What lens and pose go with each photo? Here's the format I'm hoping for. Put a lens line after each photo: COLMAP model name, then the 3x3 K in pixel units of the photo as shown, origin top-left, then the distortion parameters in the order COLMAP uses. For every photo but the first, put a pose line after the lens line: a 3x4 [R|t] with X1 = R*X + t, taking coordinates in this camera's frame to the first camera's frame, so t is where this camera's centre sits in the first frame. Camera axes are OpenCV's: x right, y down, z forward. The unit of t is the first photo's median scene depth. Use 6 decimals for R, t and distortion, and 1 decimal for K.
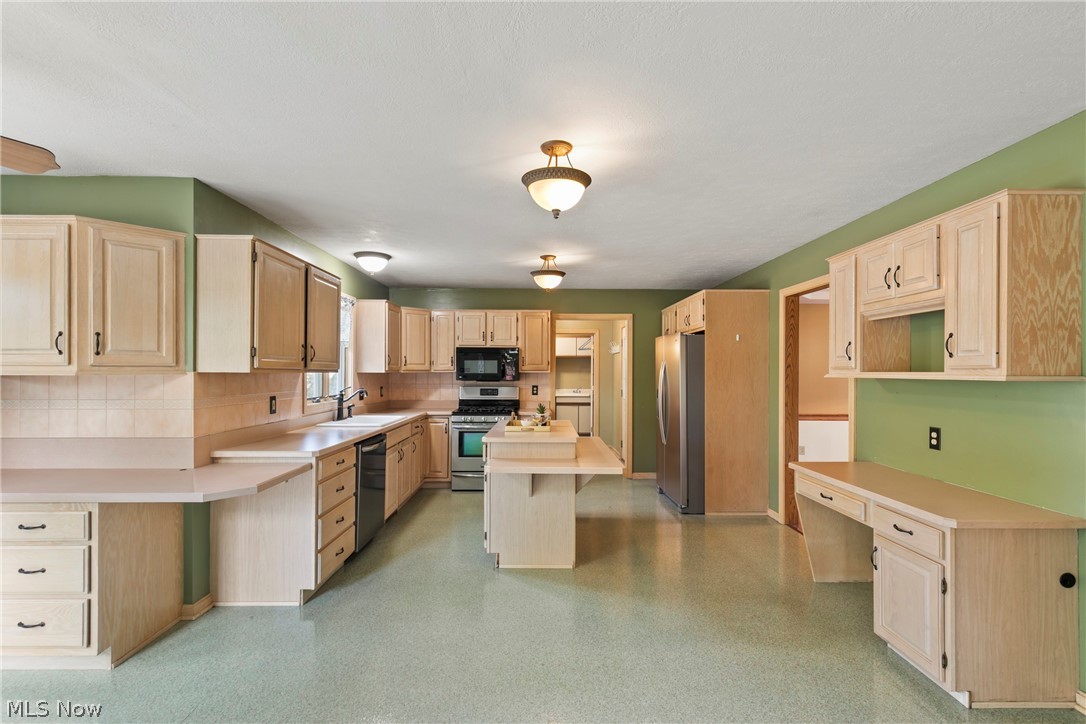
lens RADIAL K [[488.3, 0, 539.2], [0, 488.3, 372.6], [0, 0, 1]] dist [0.010051, -0.003602]
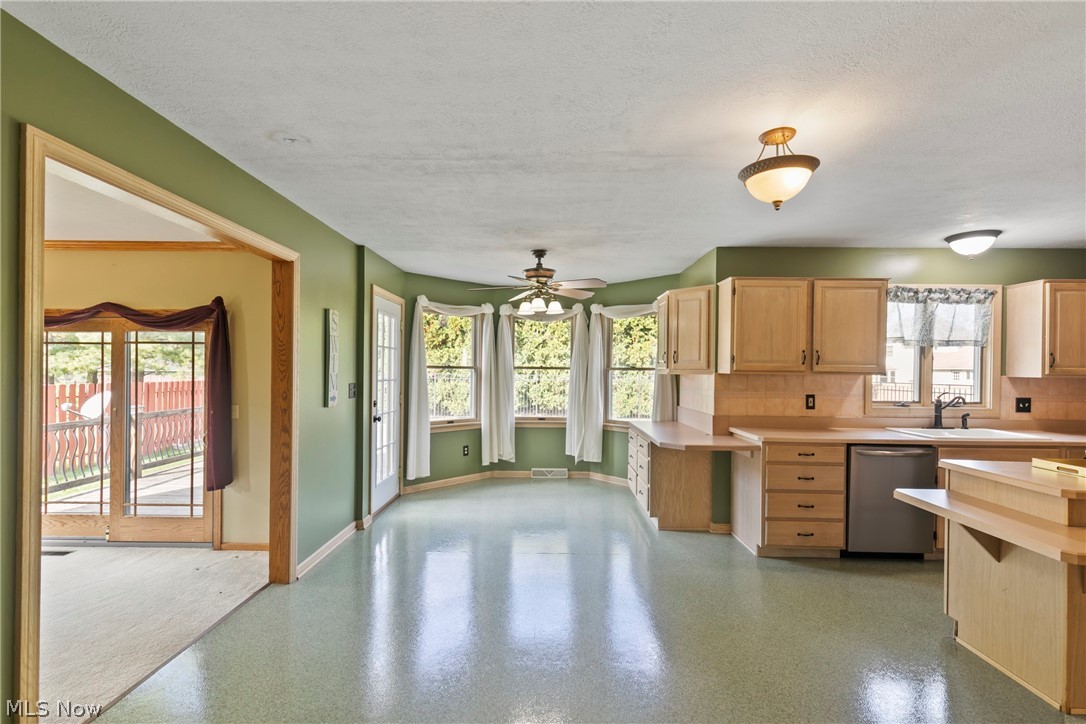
lens RADIAL K [[488.3, 0, 540.3], [0, 488.3, 371.1], [0, 0, 1]] dist [0.010051, -0.003602]
pose [[-0.019979, 0.000106, -0.999800, 0.668552], [-0.012260, 0.999925, 0.000351, -0.000601], [0.999725, 0.012264, -0.019976, 0.380378]]
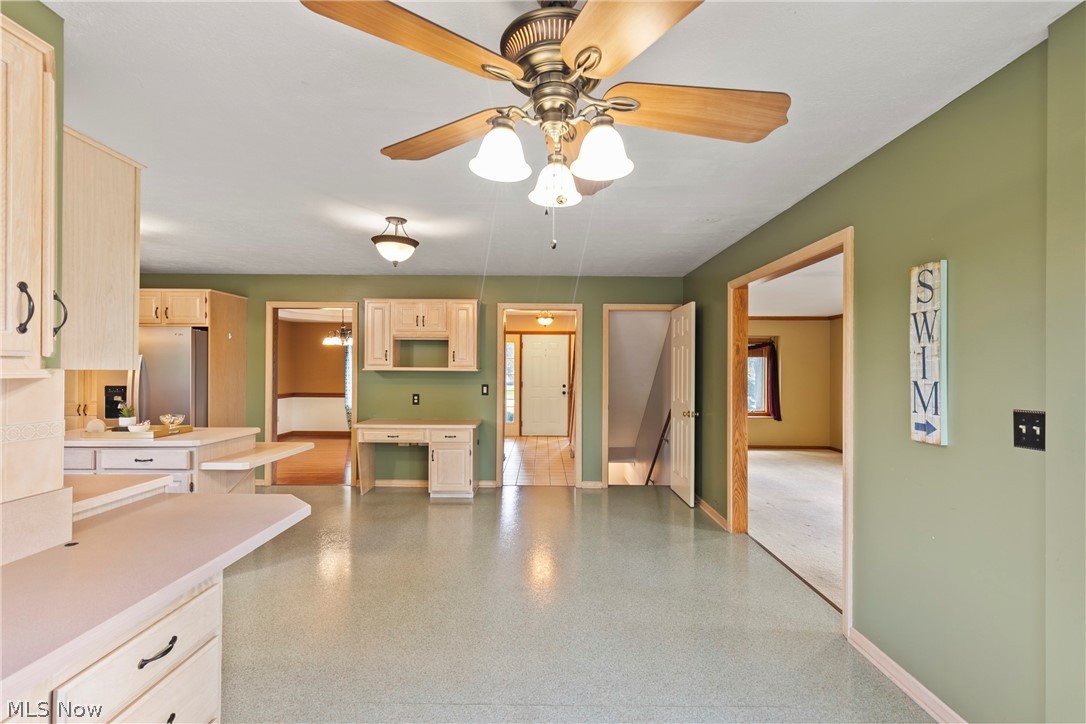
lens RADIAL K [[488.3, 0, 543.9], [0, 488.3, 366.0], [0, 0, 1]] dist [0.010051, -0.003602]
pose [[0.010011, 0.000860, 0.999950, -0.992086], [-0.003860, 0.999992, -0.000821, -0.005013], [-0.999942, -0.003851, 0.010014, 0.354193]]
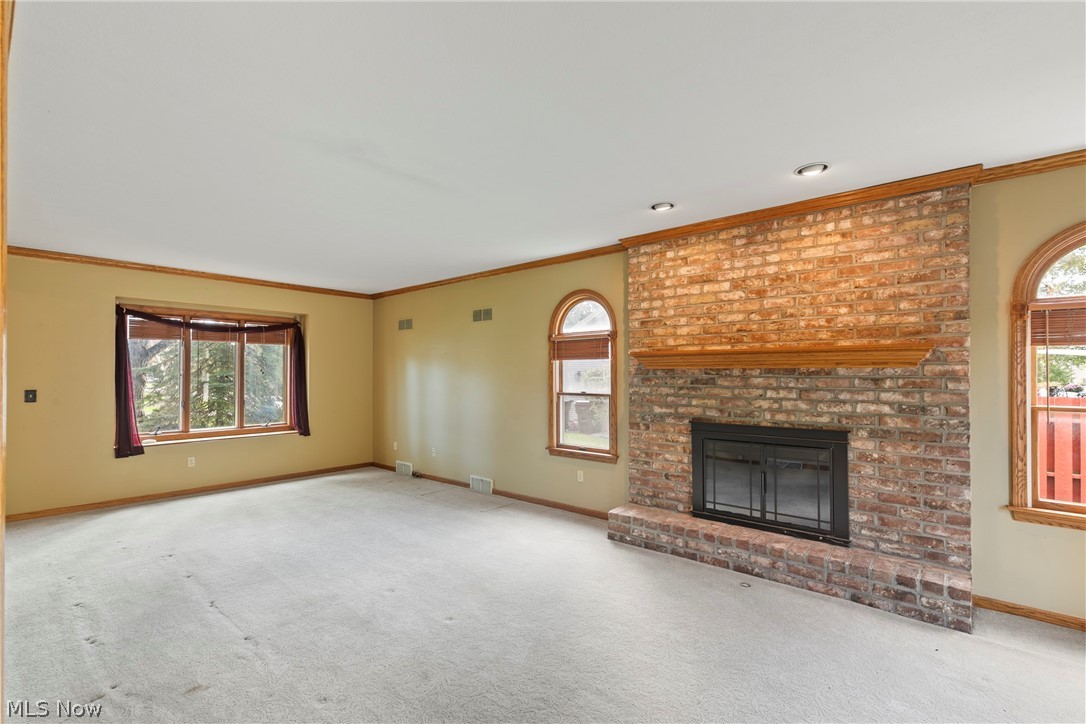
lens RADIAL K [[488.3, 0, 544.8], [0, 488.3, 369.2], [0, 0, 1]] dist [0.010051, -0.003602]
pose [[-0.753465, 0.003075, 0.657481, -0.155739], [-0.002731, 0.999966, -0.007806, 0.048238], [-0.657482, -0.007677, -0.753431, -0.130043]]
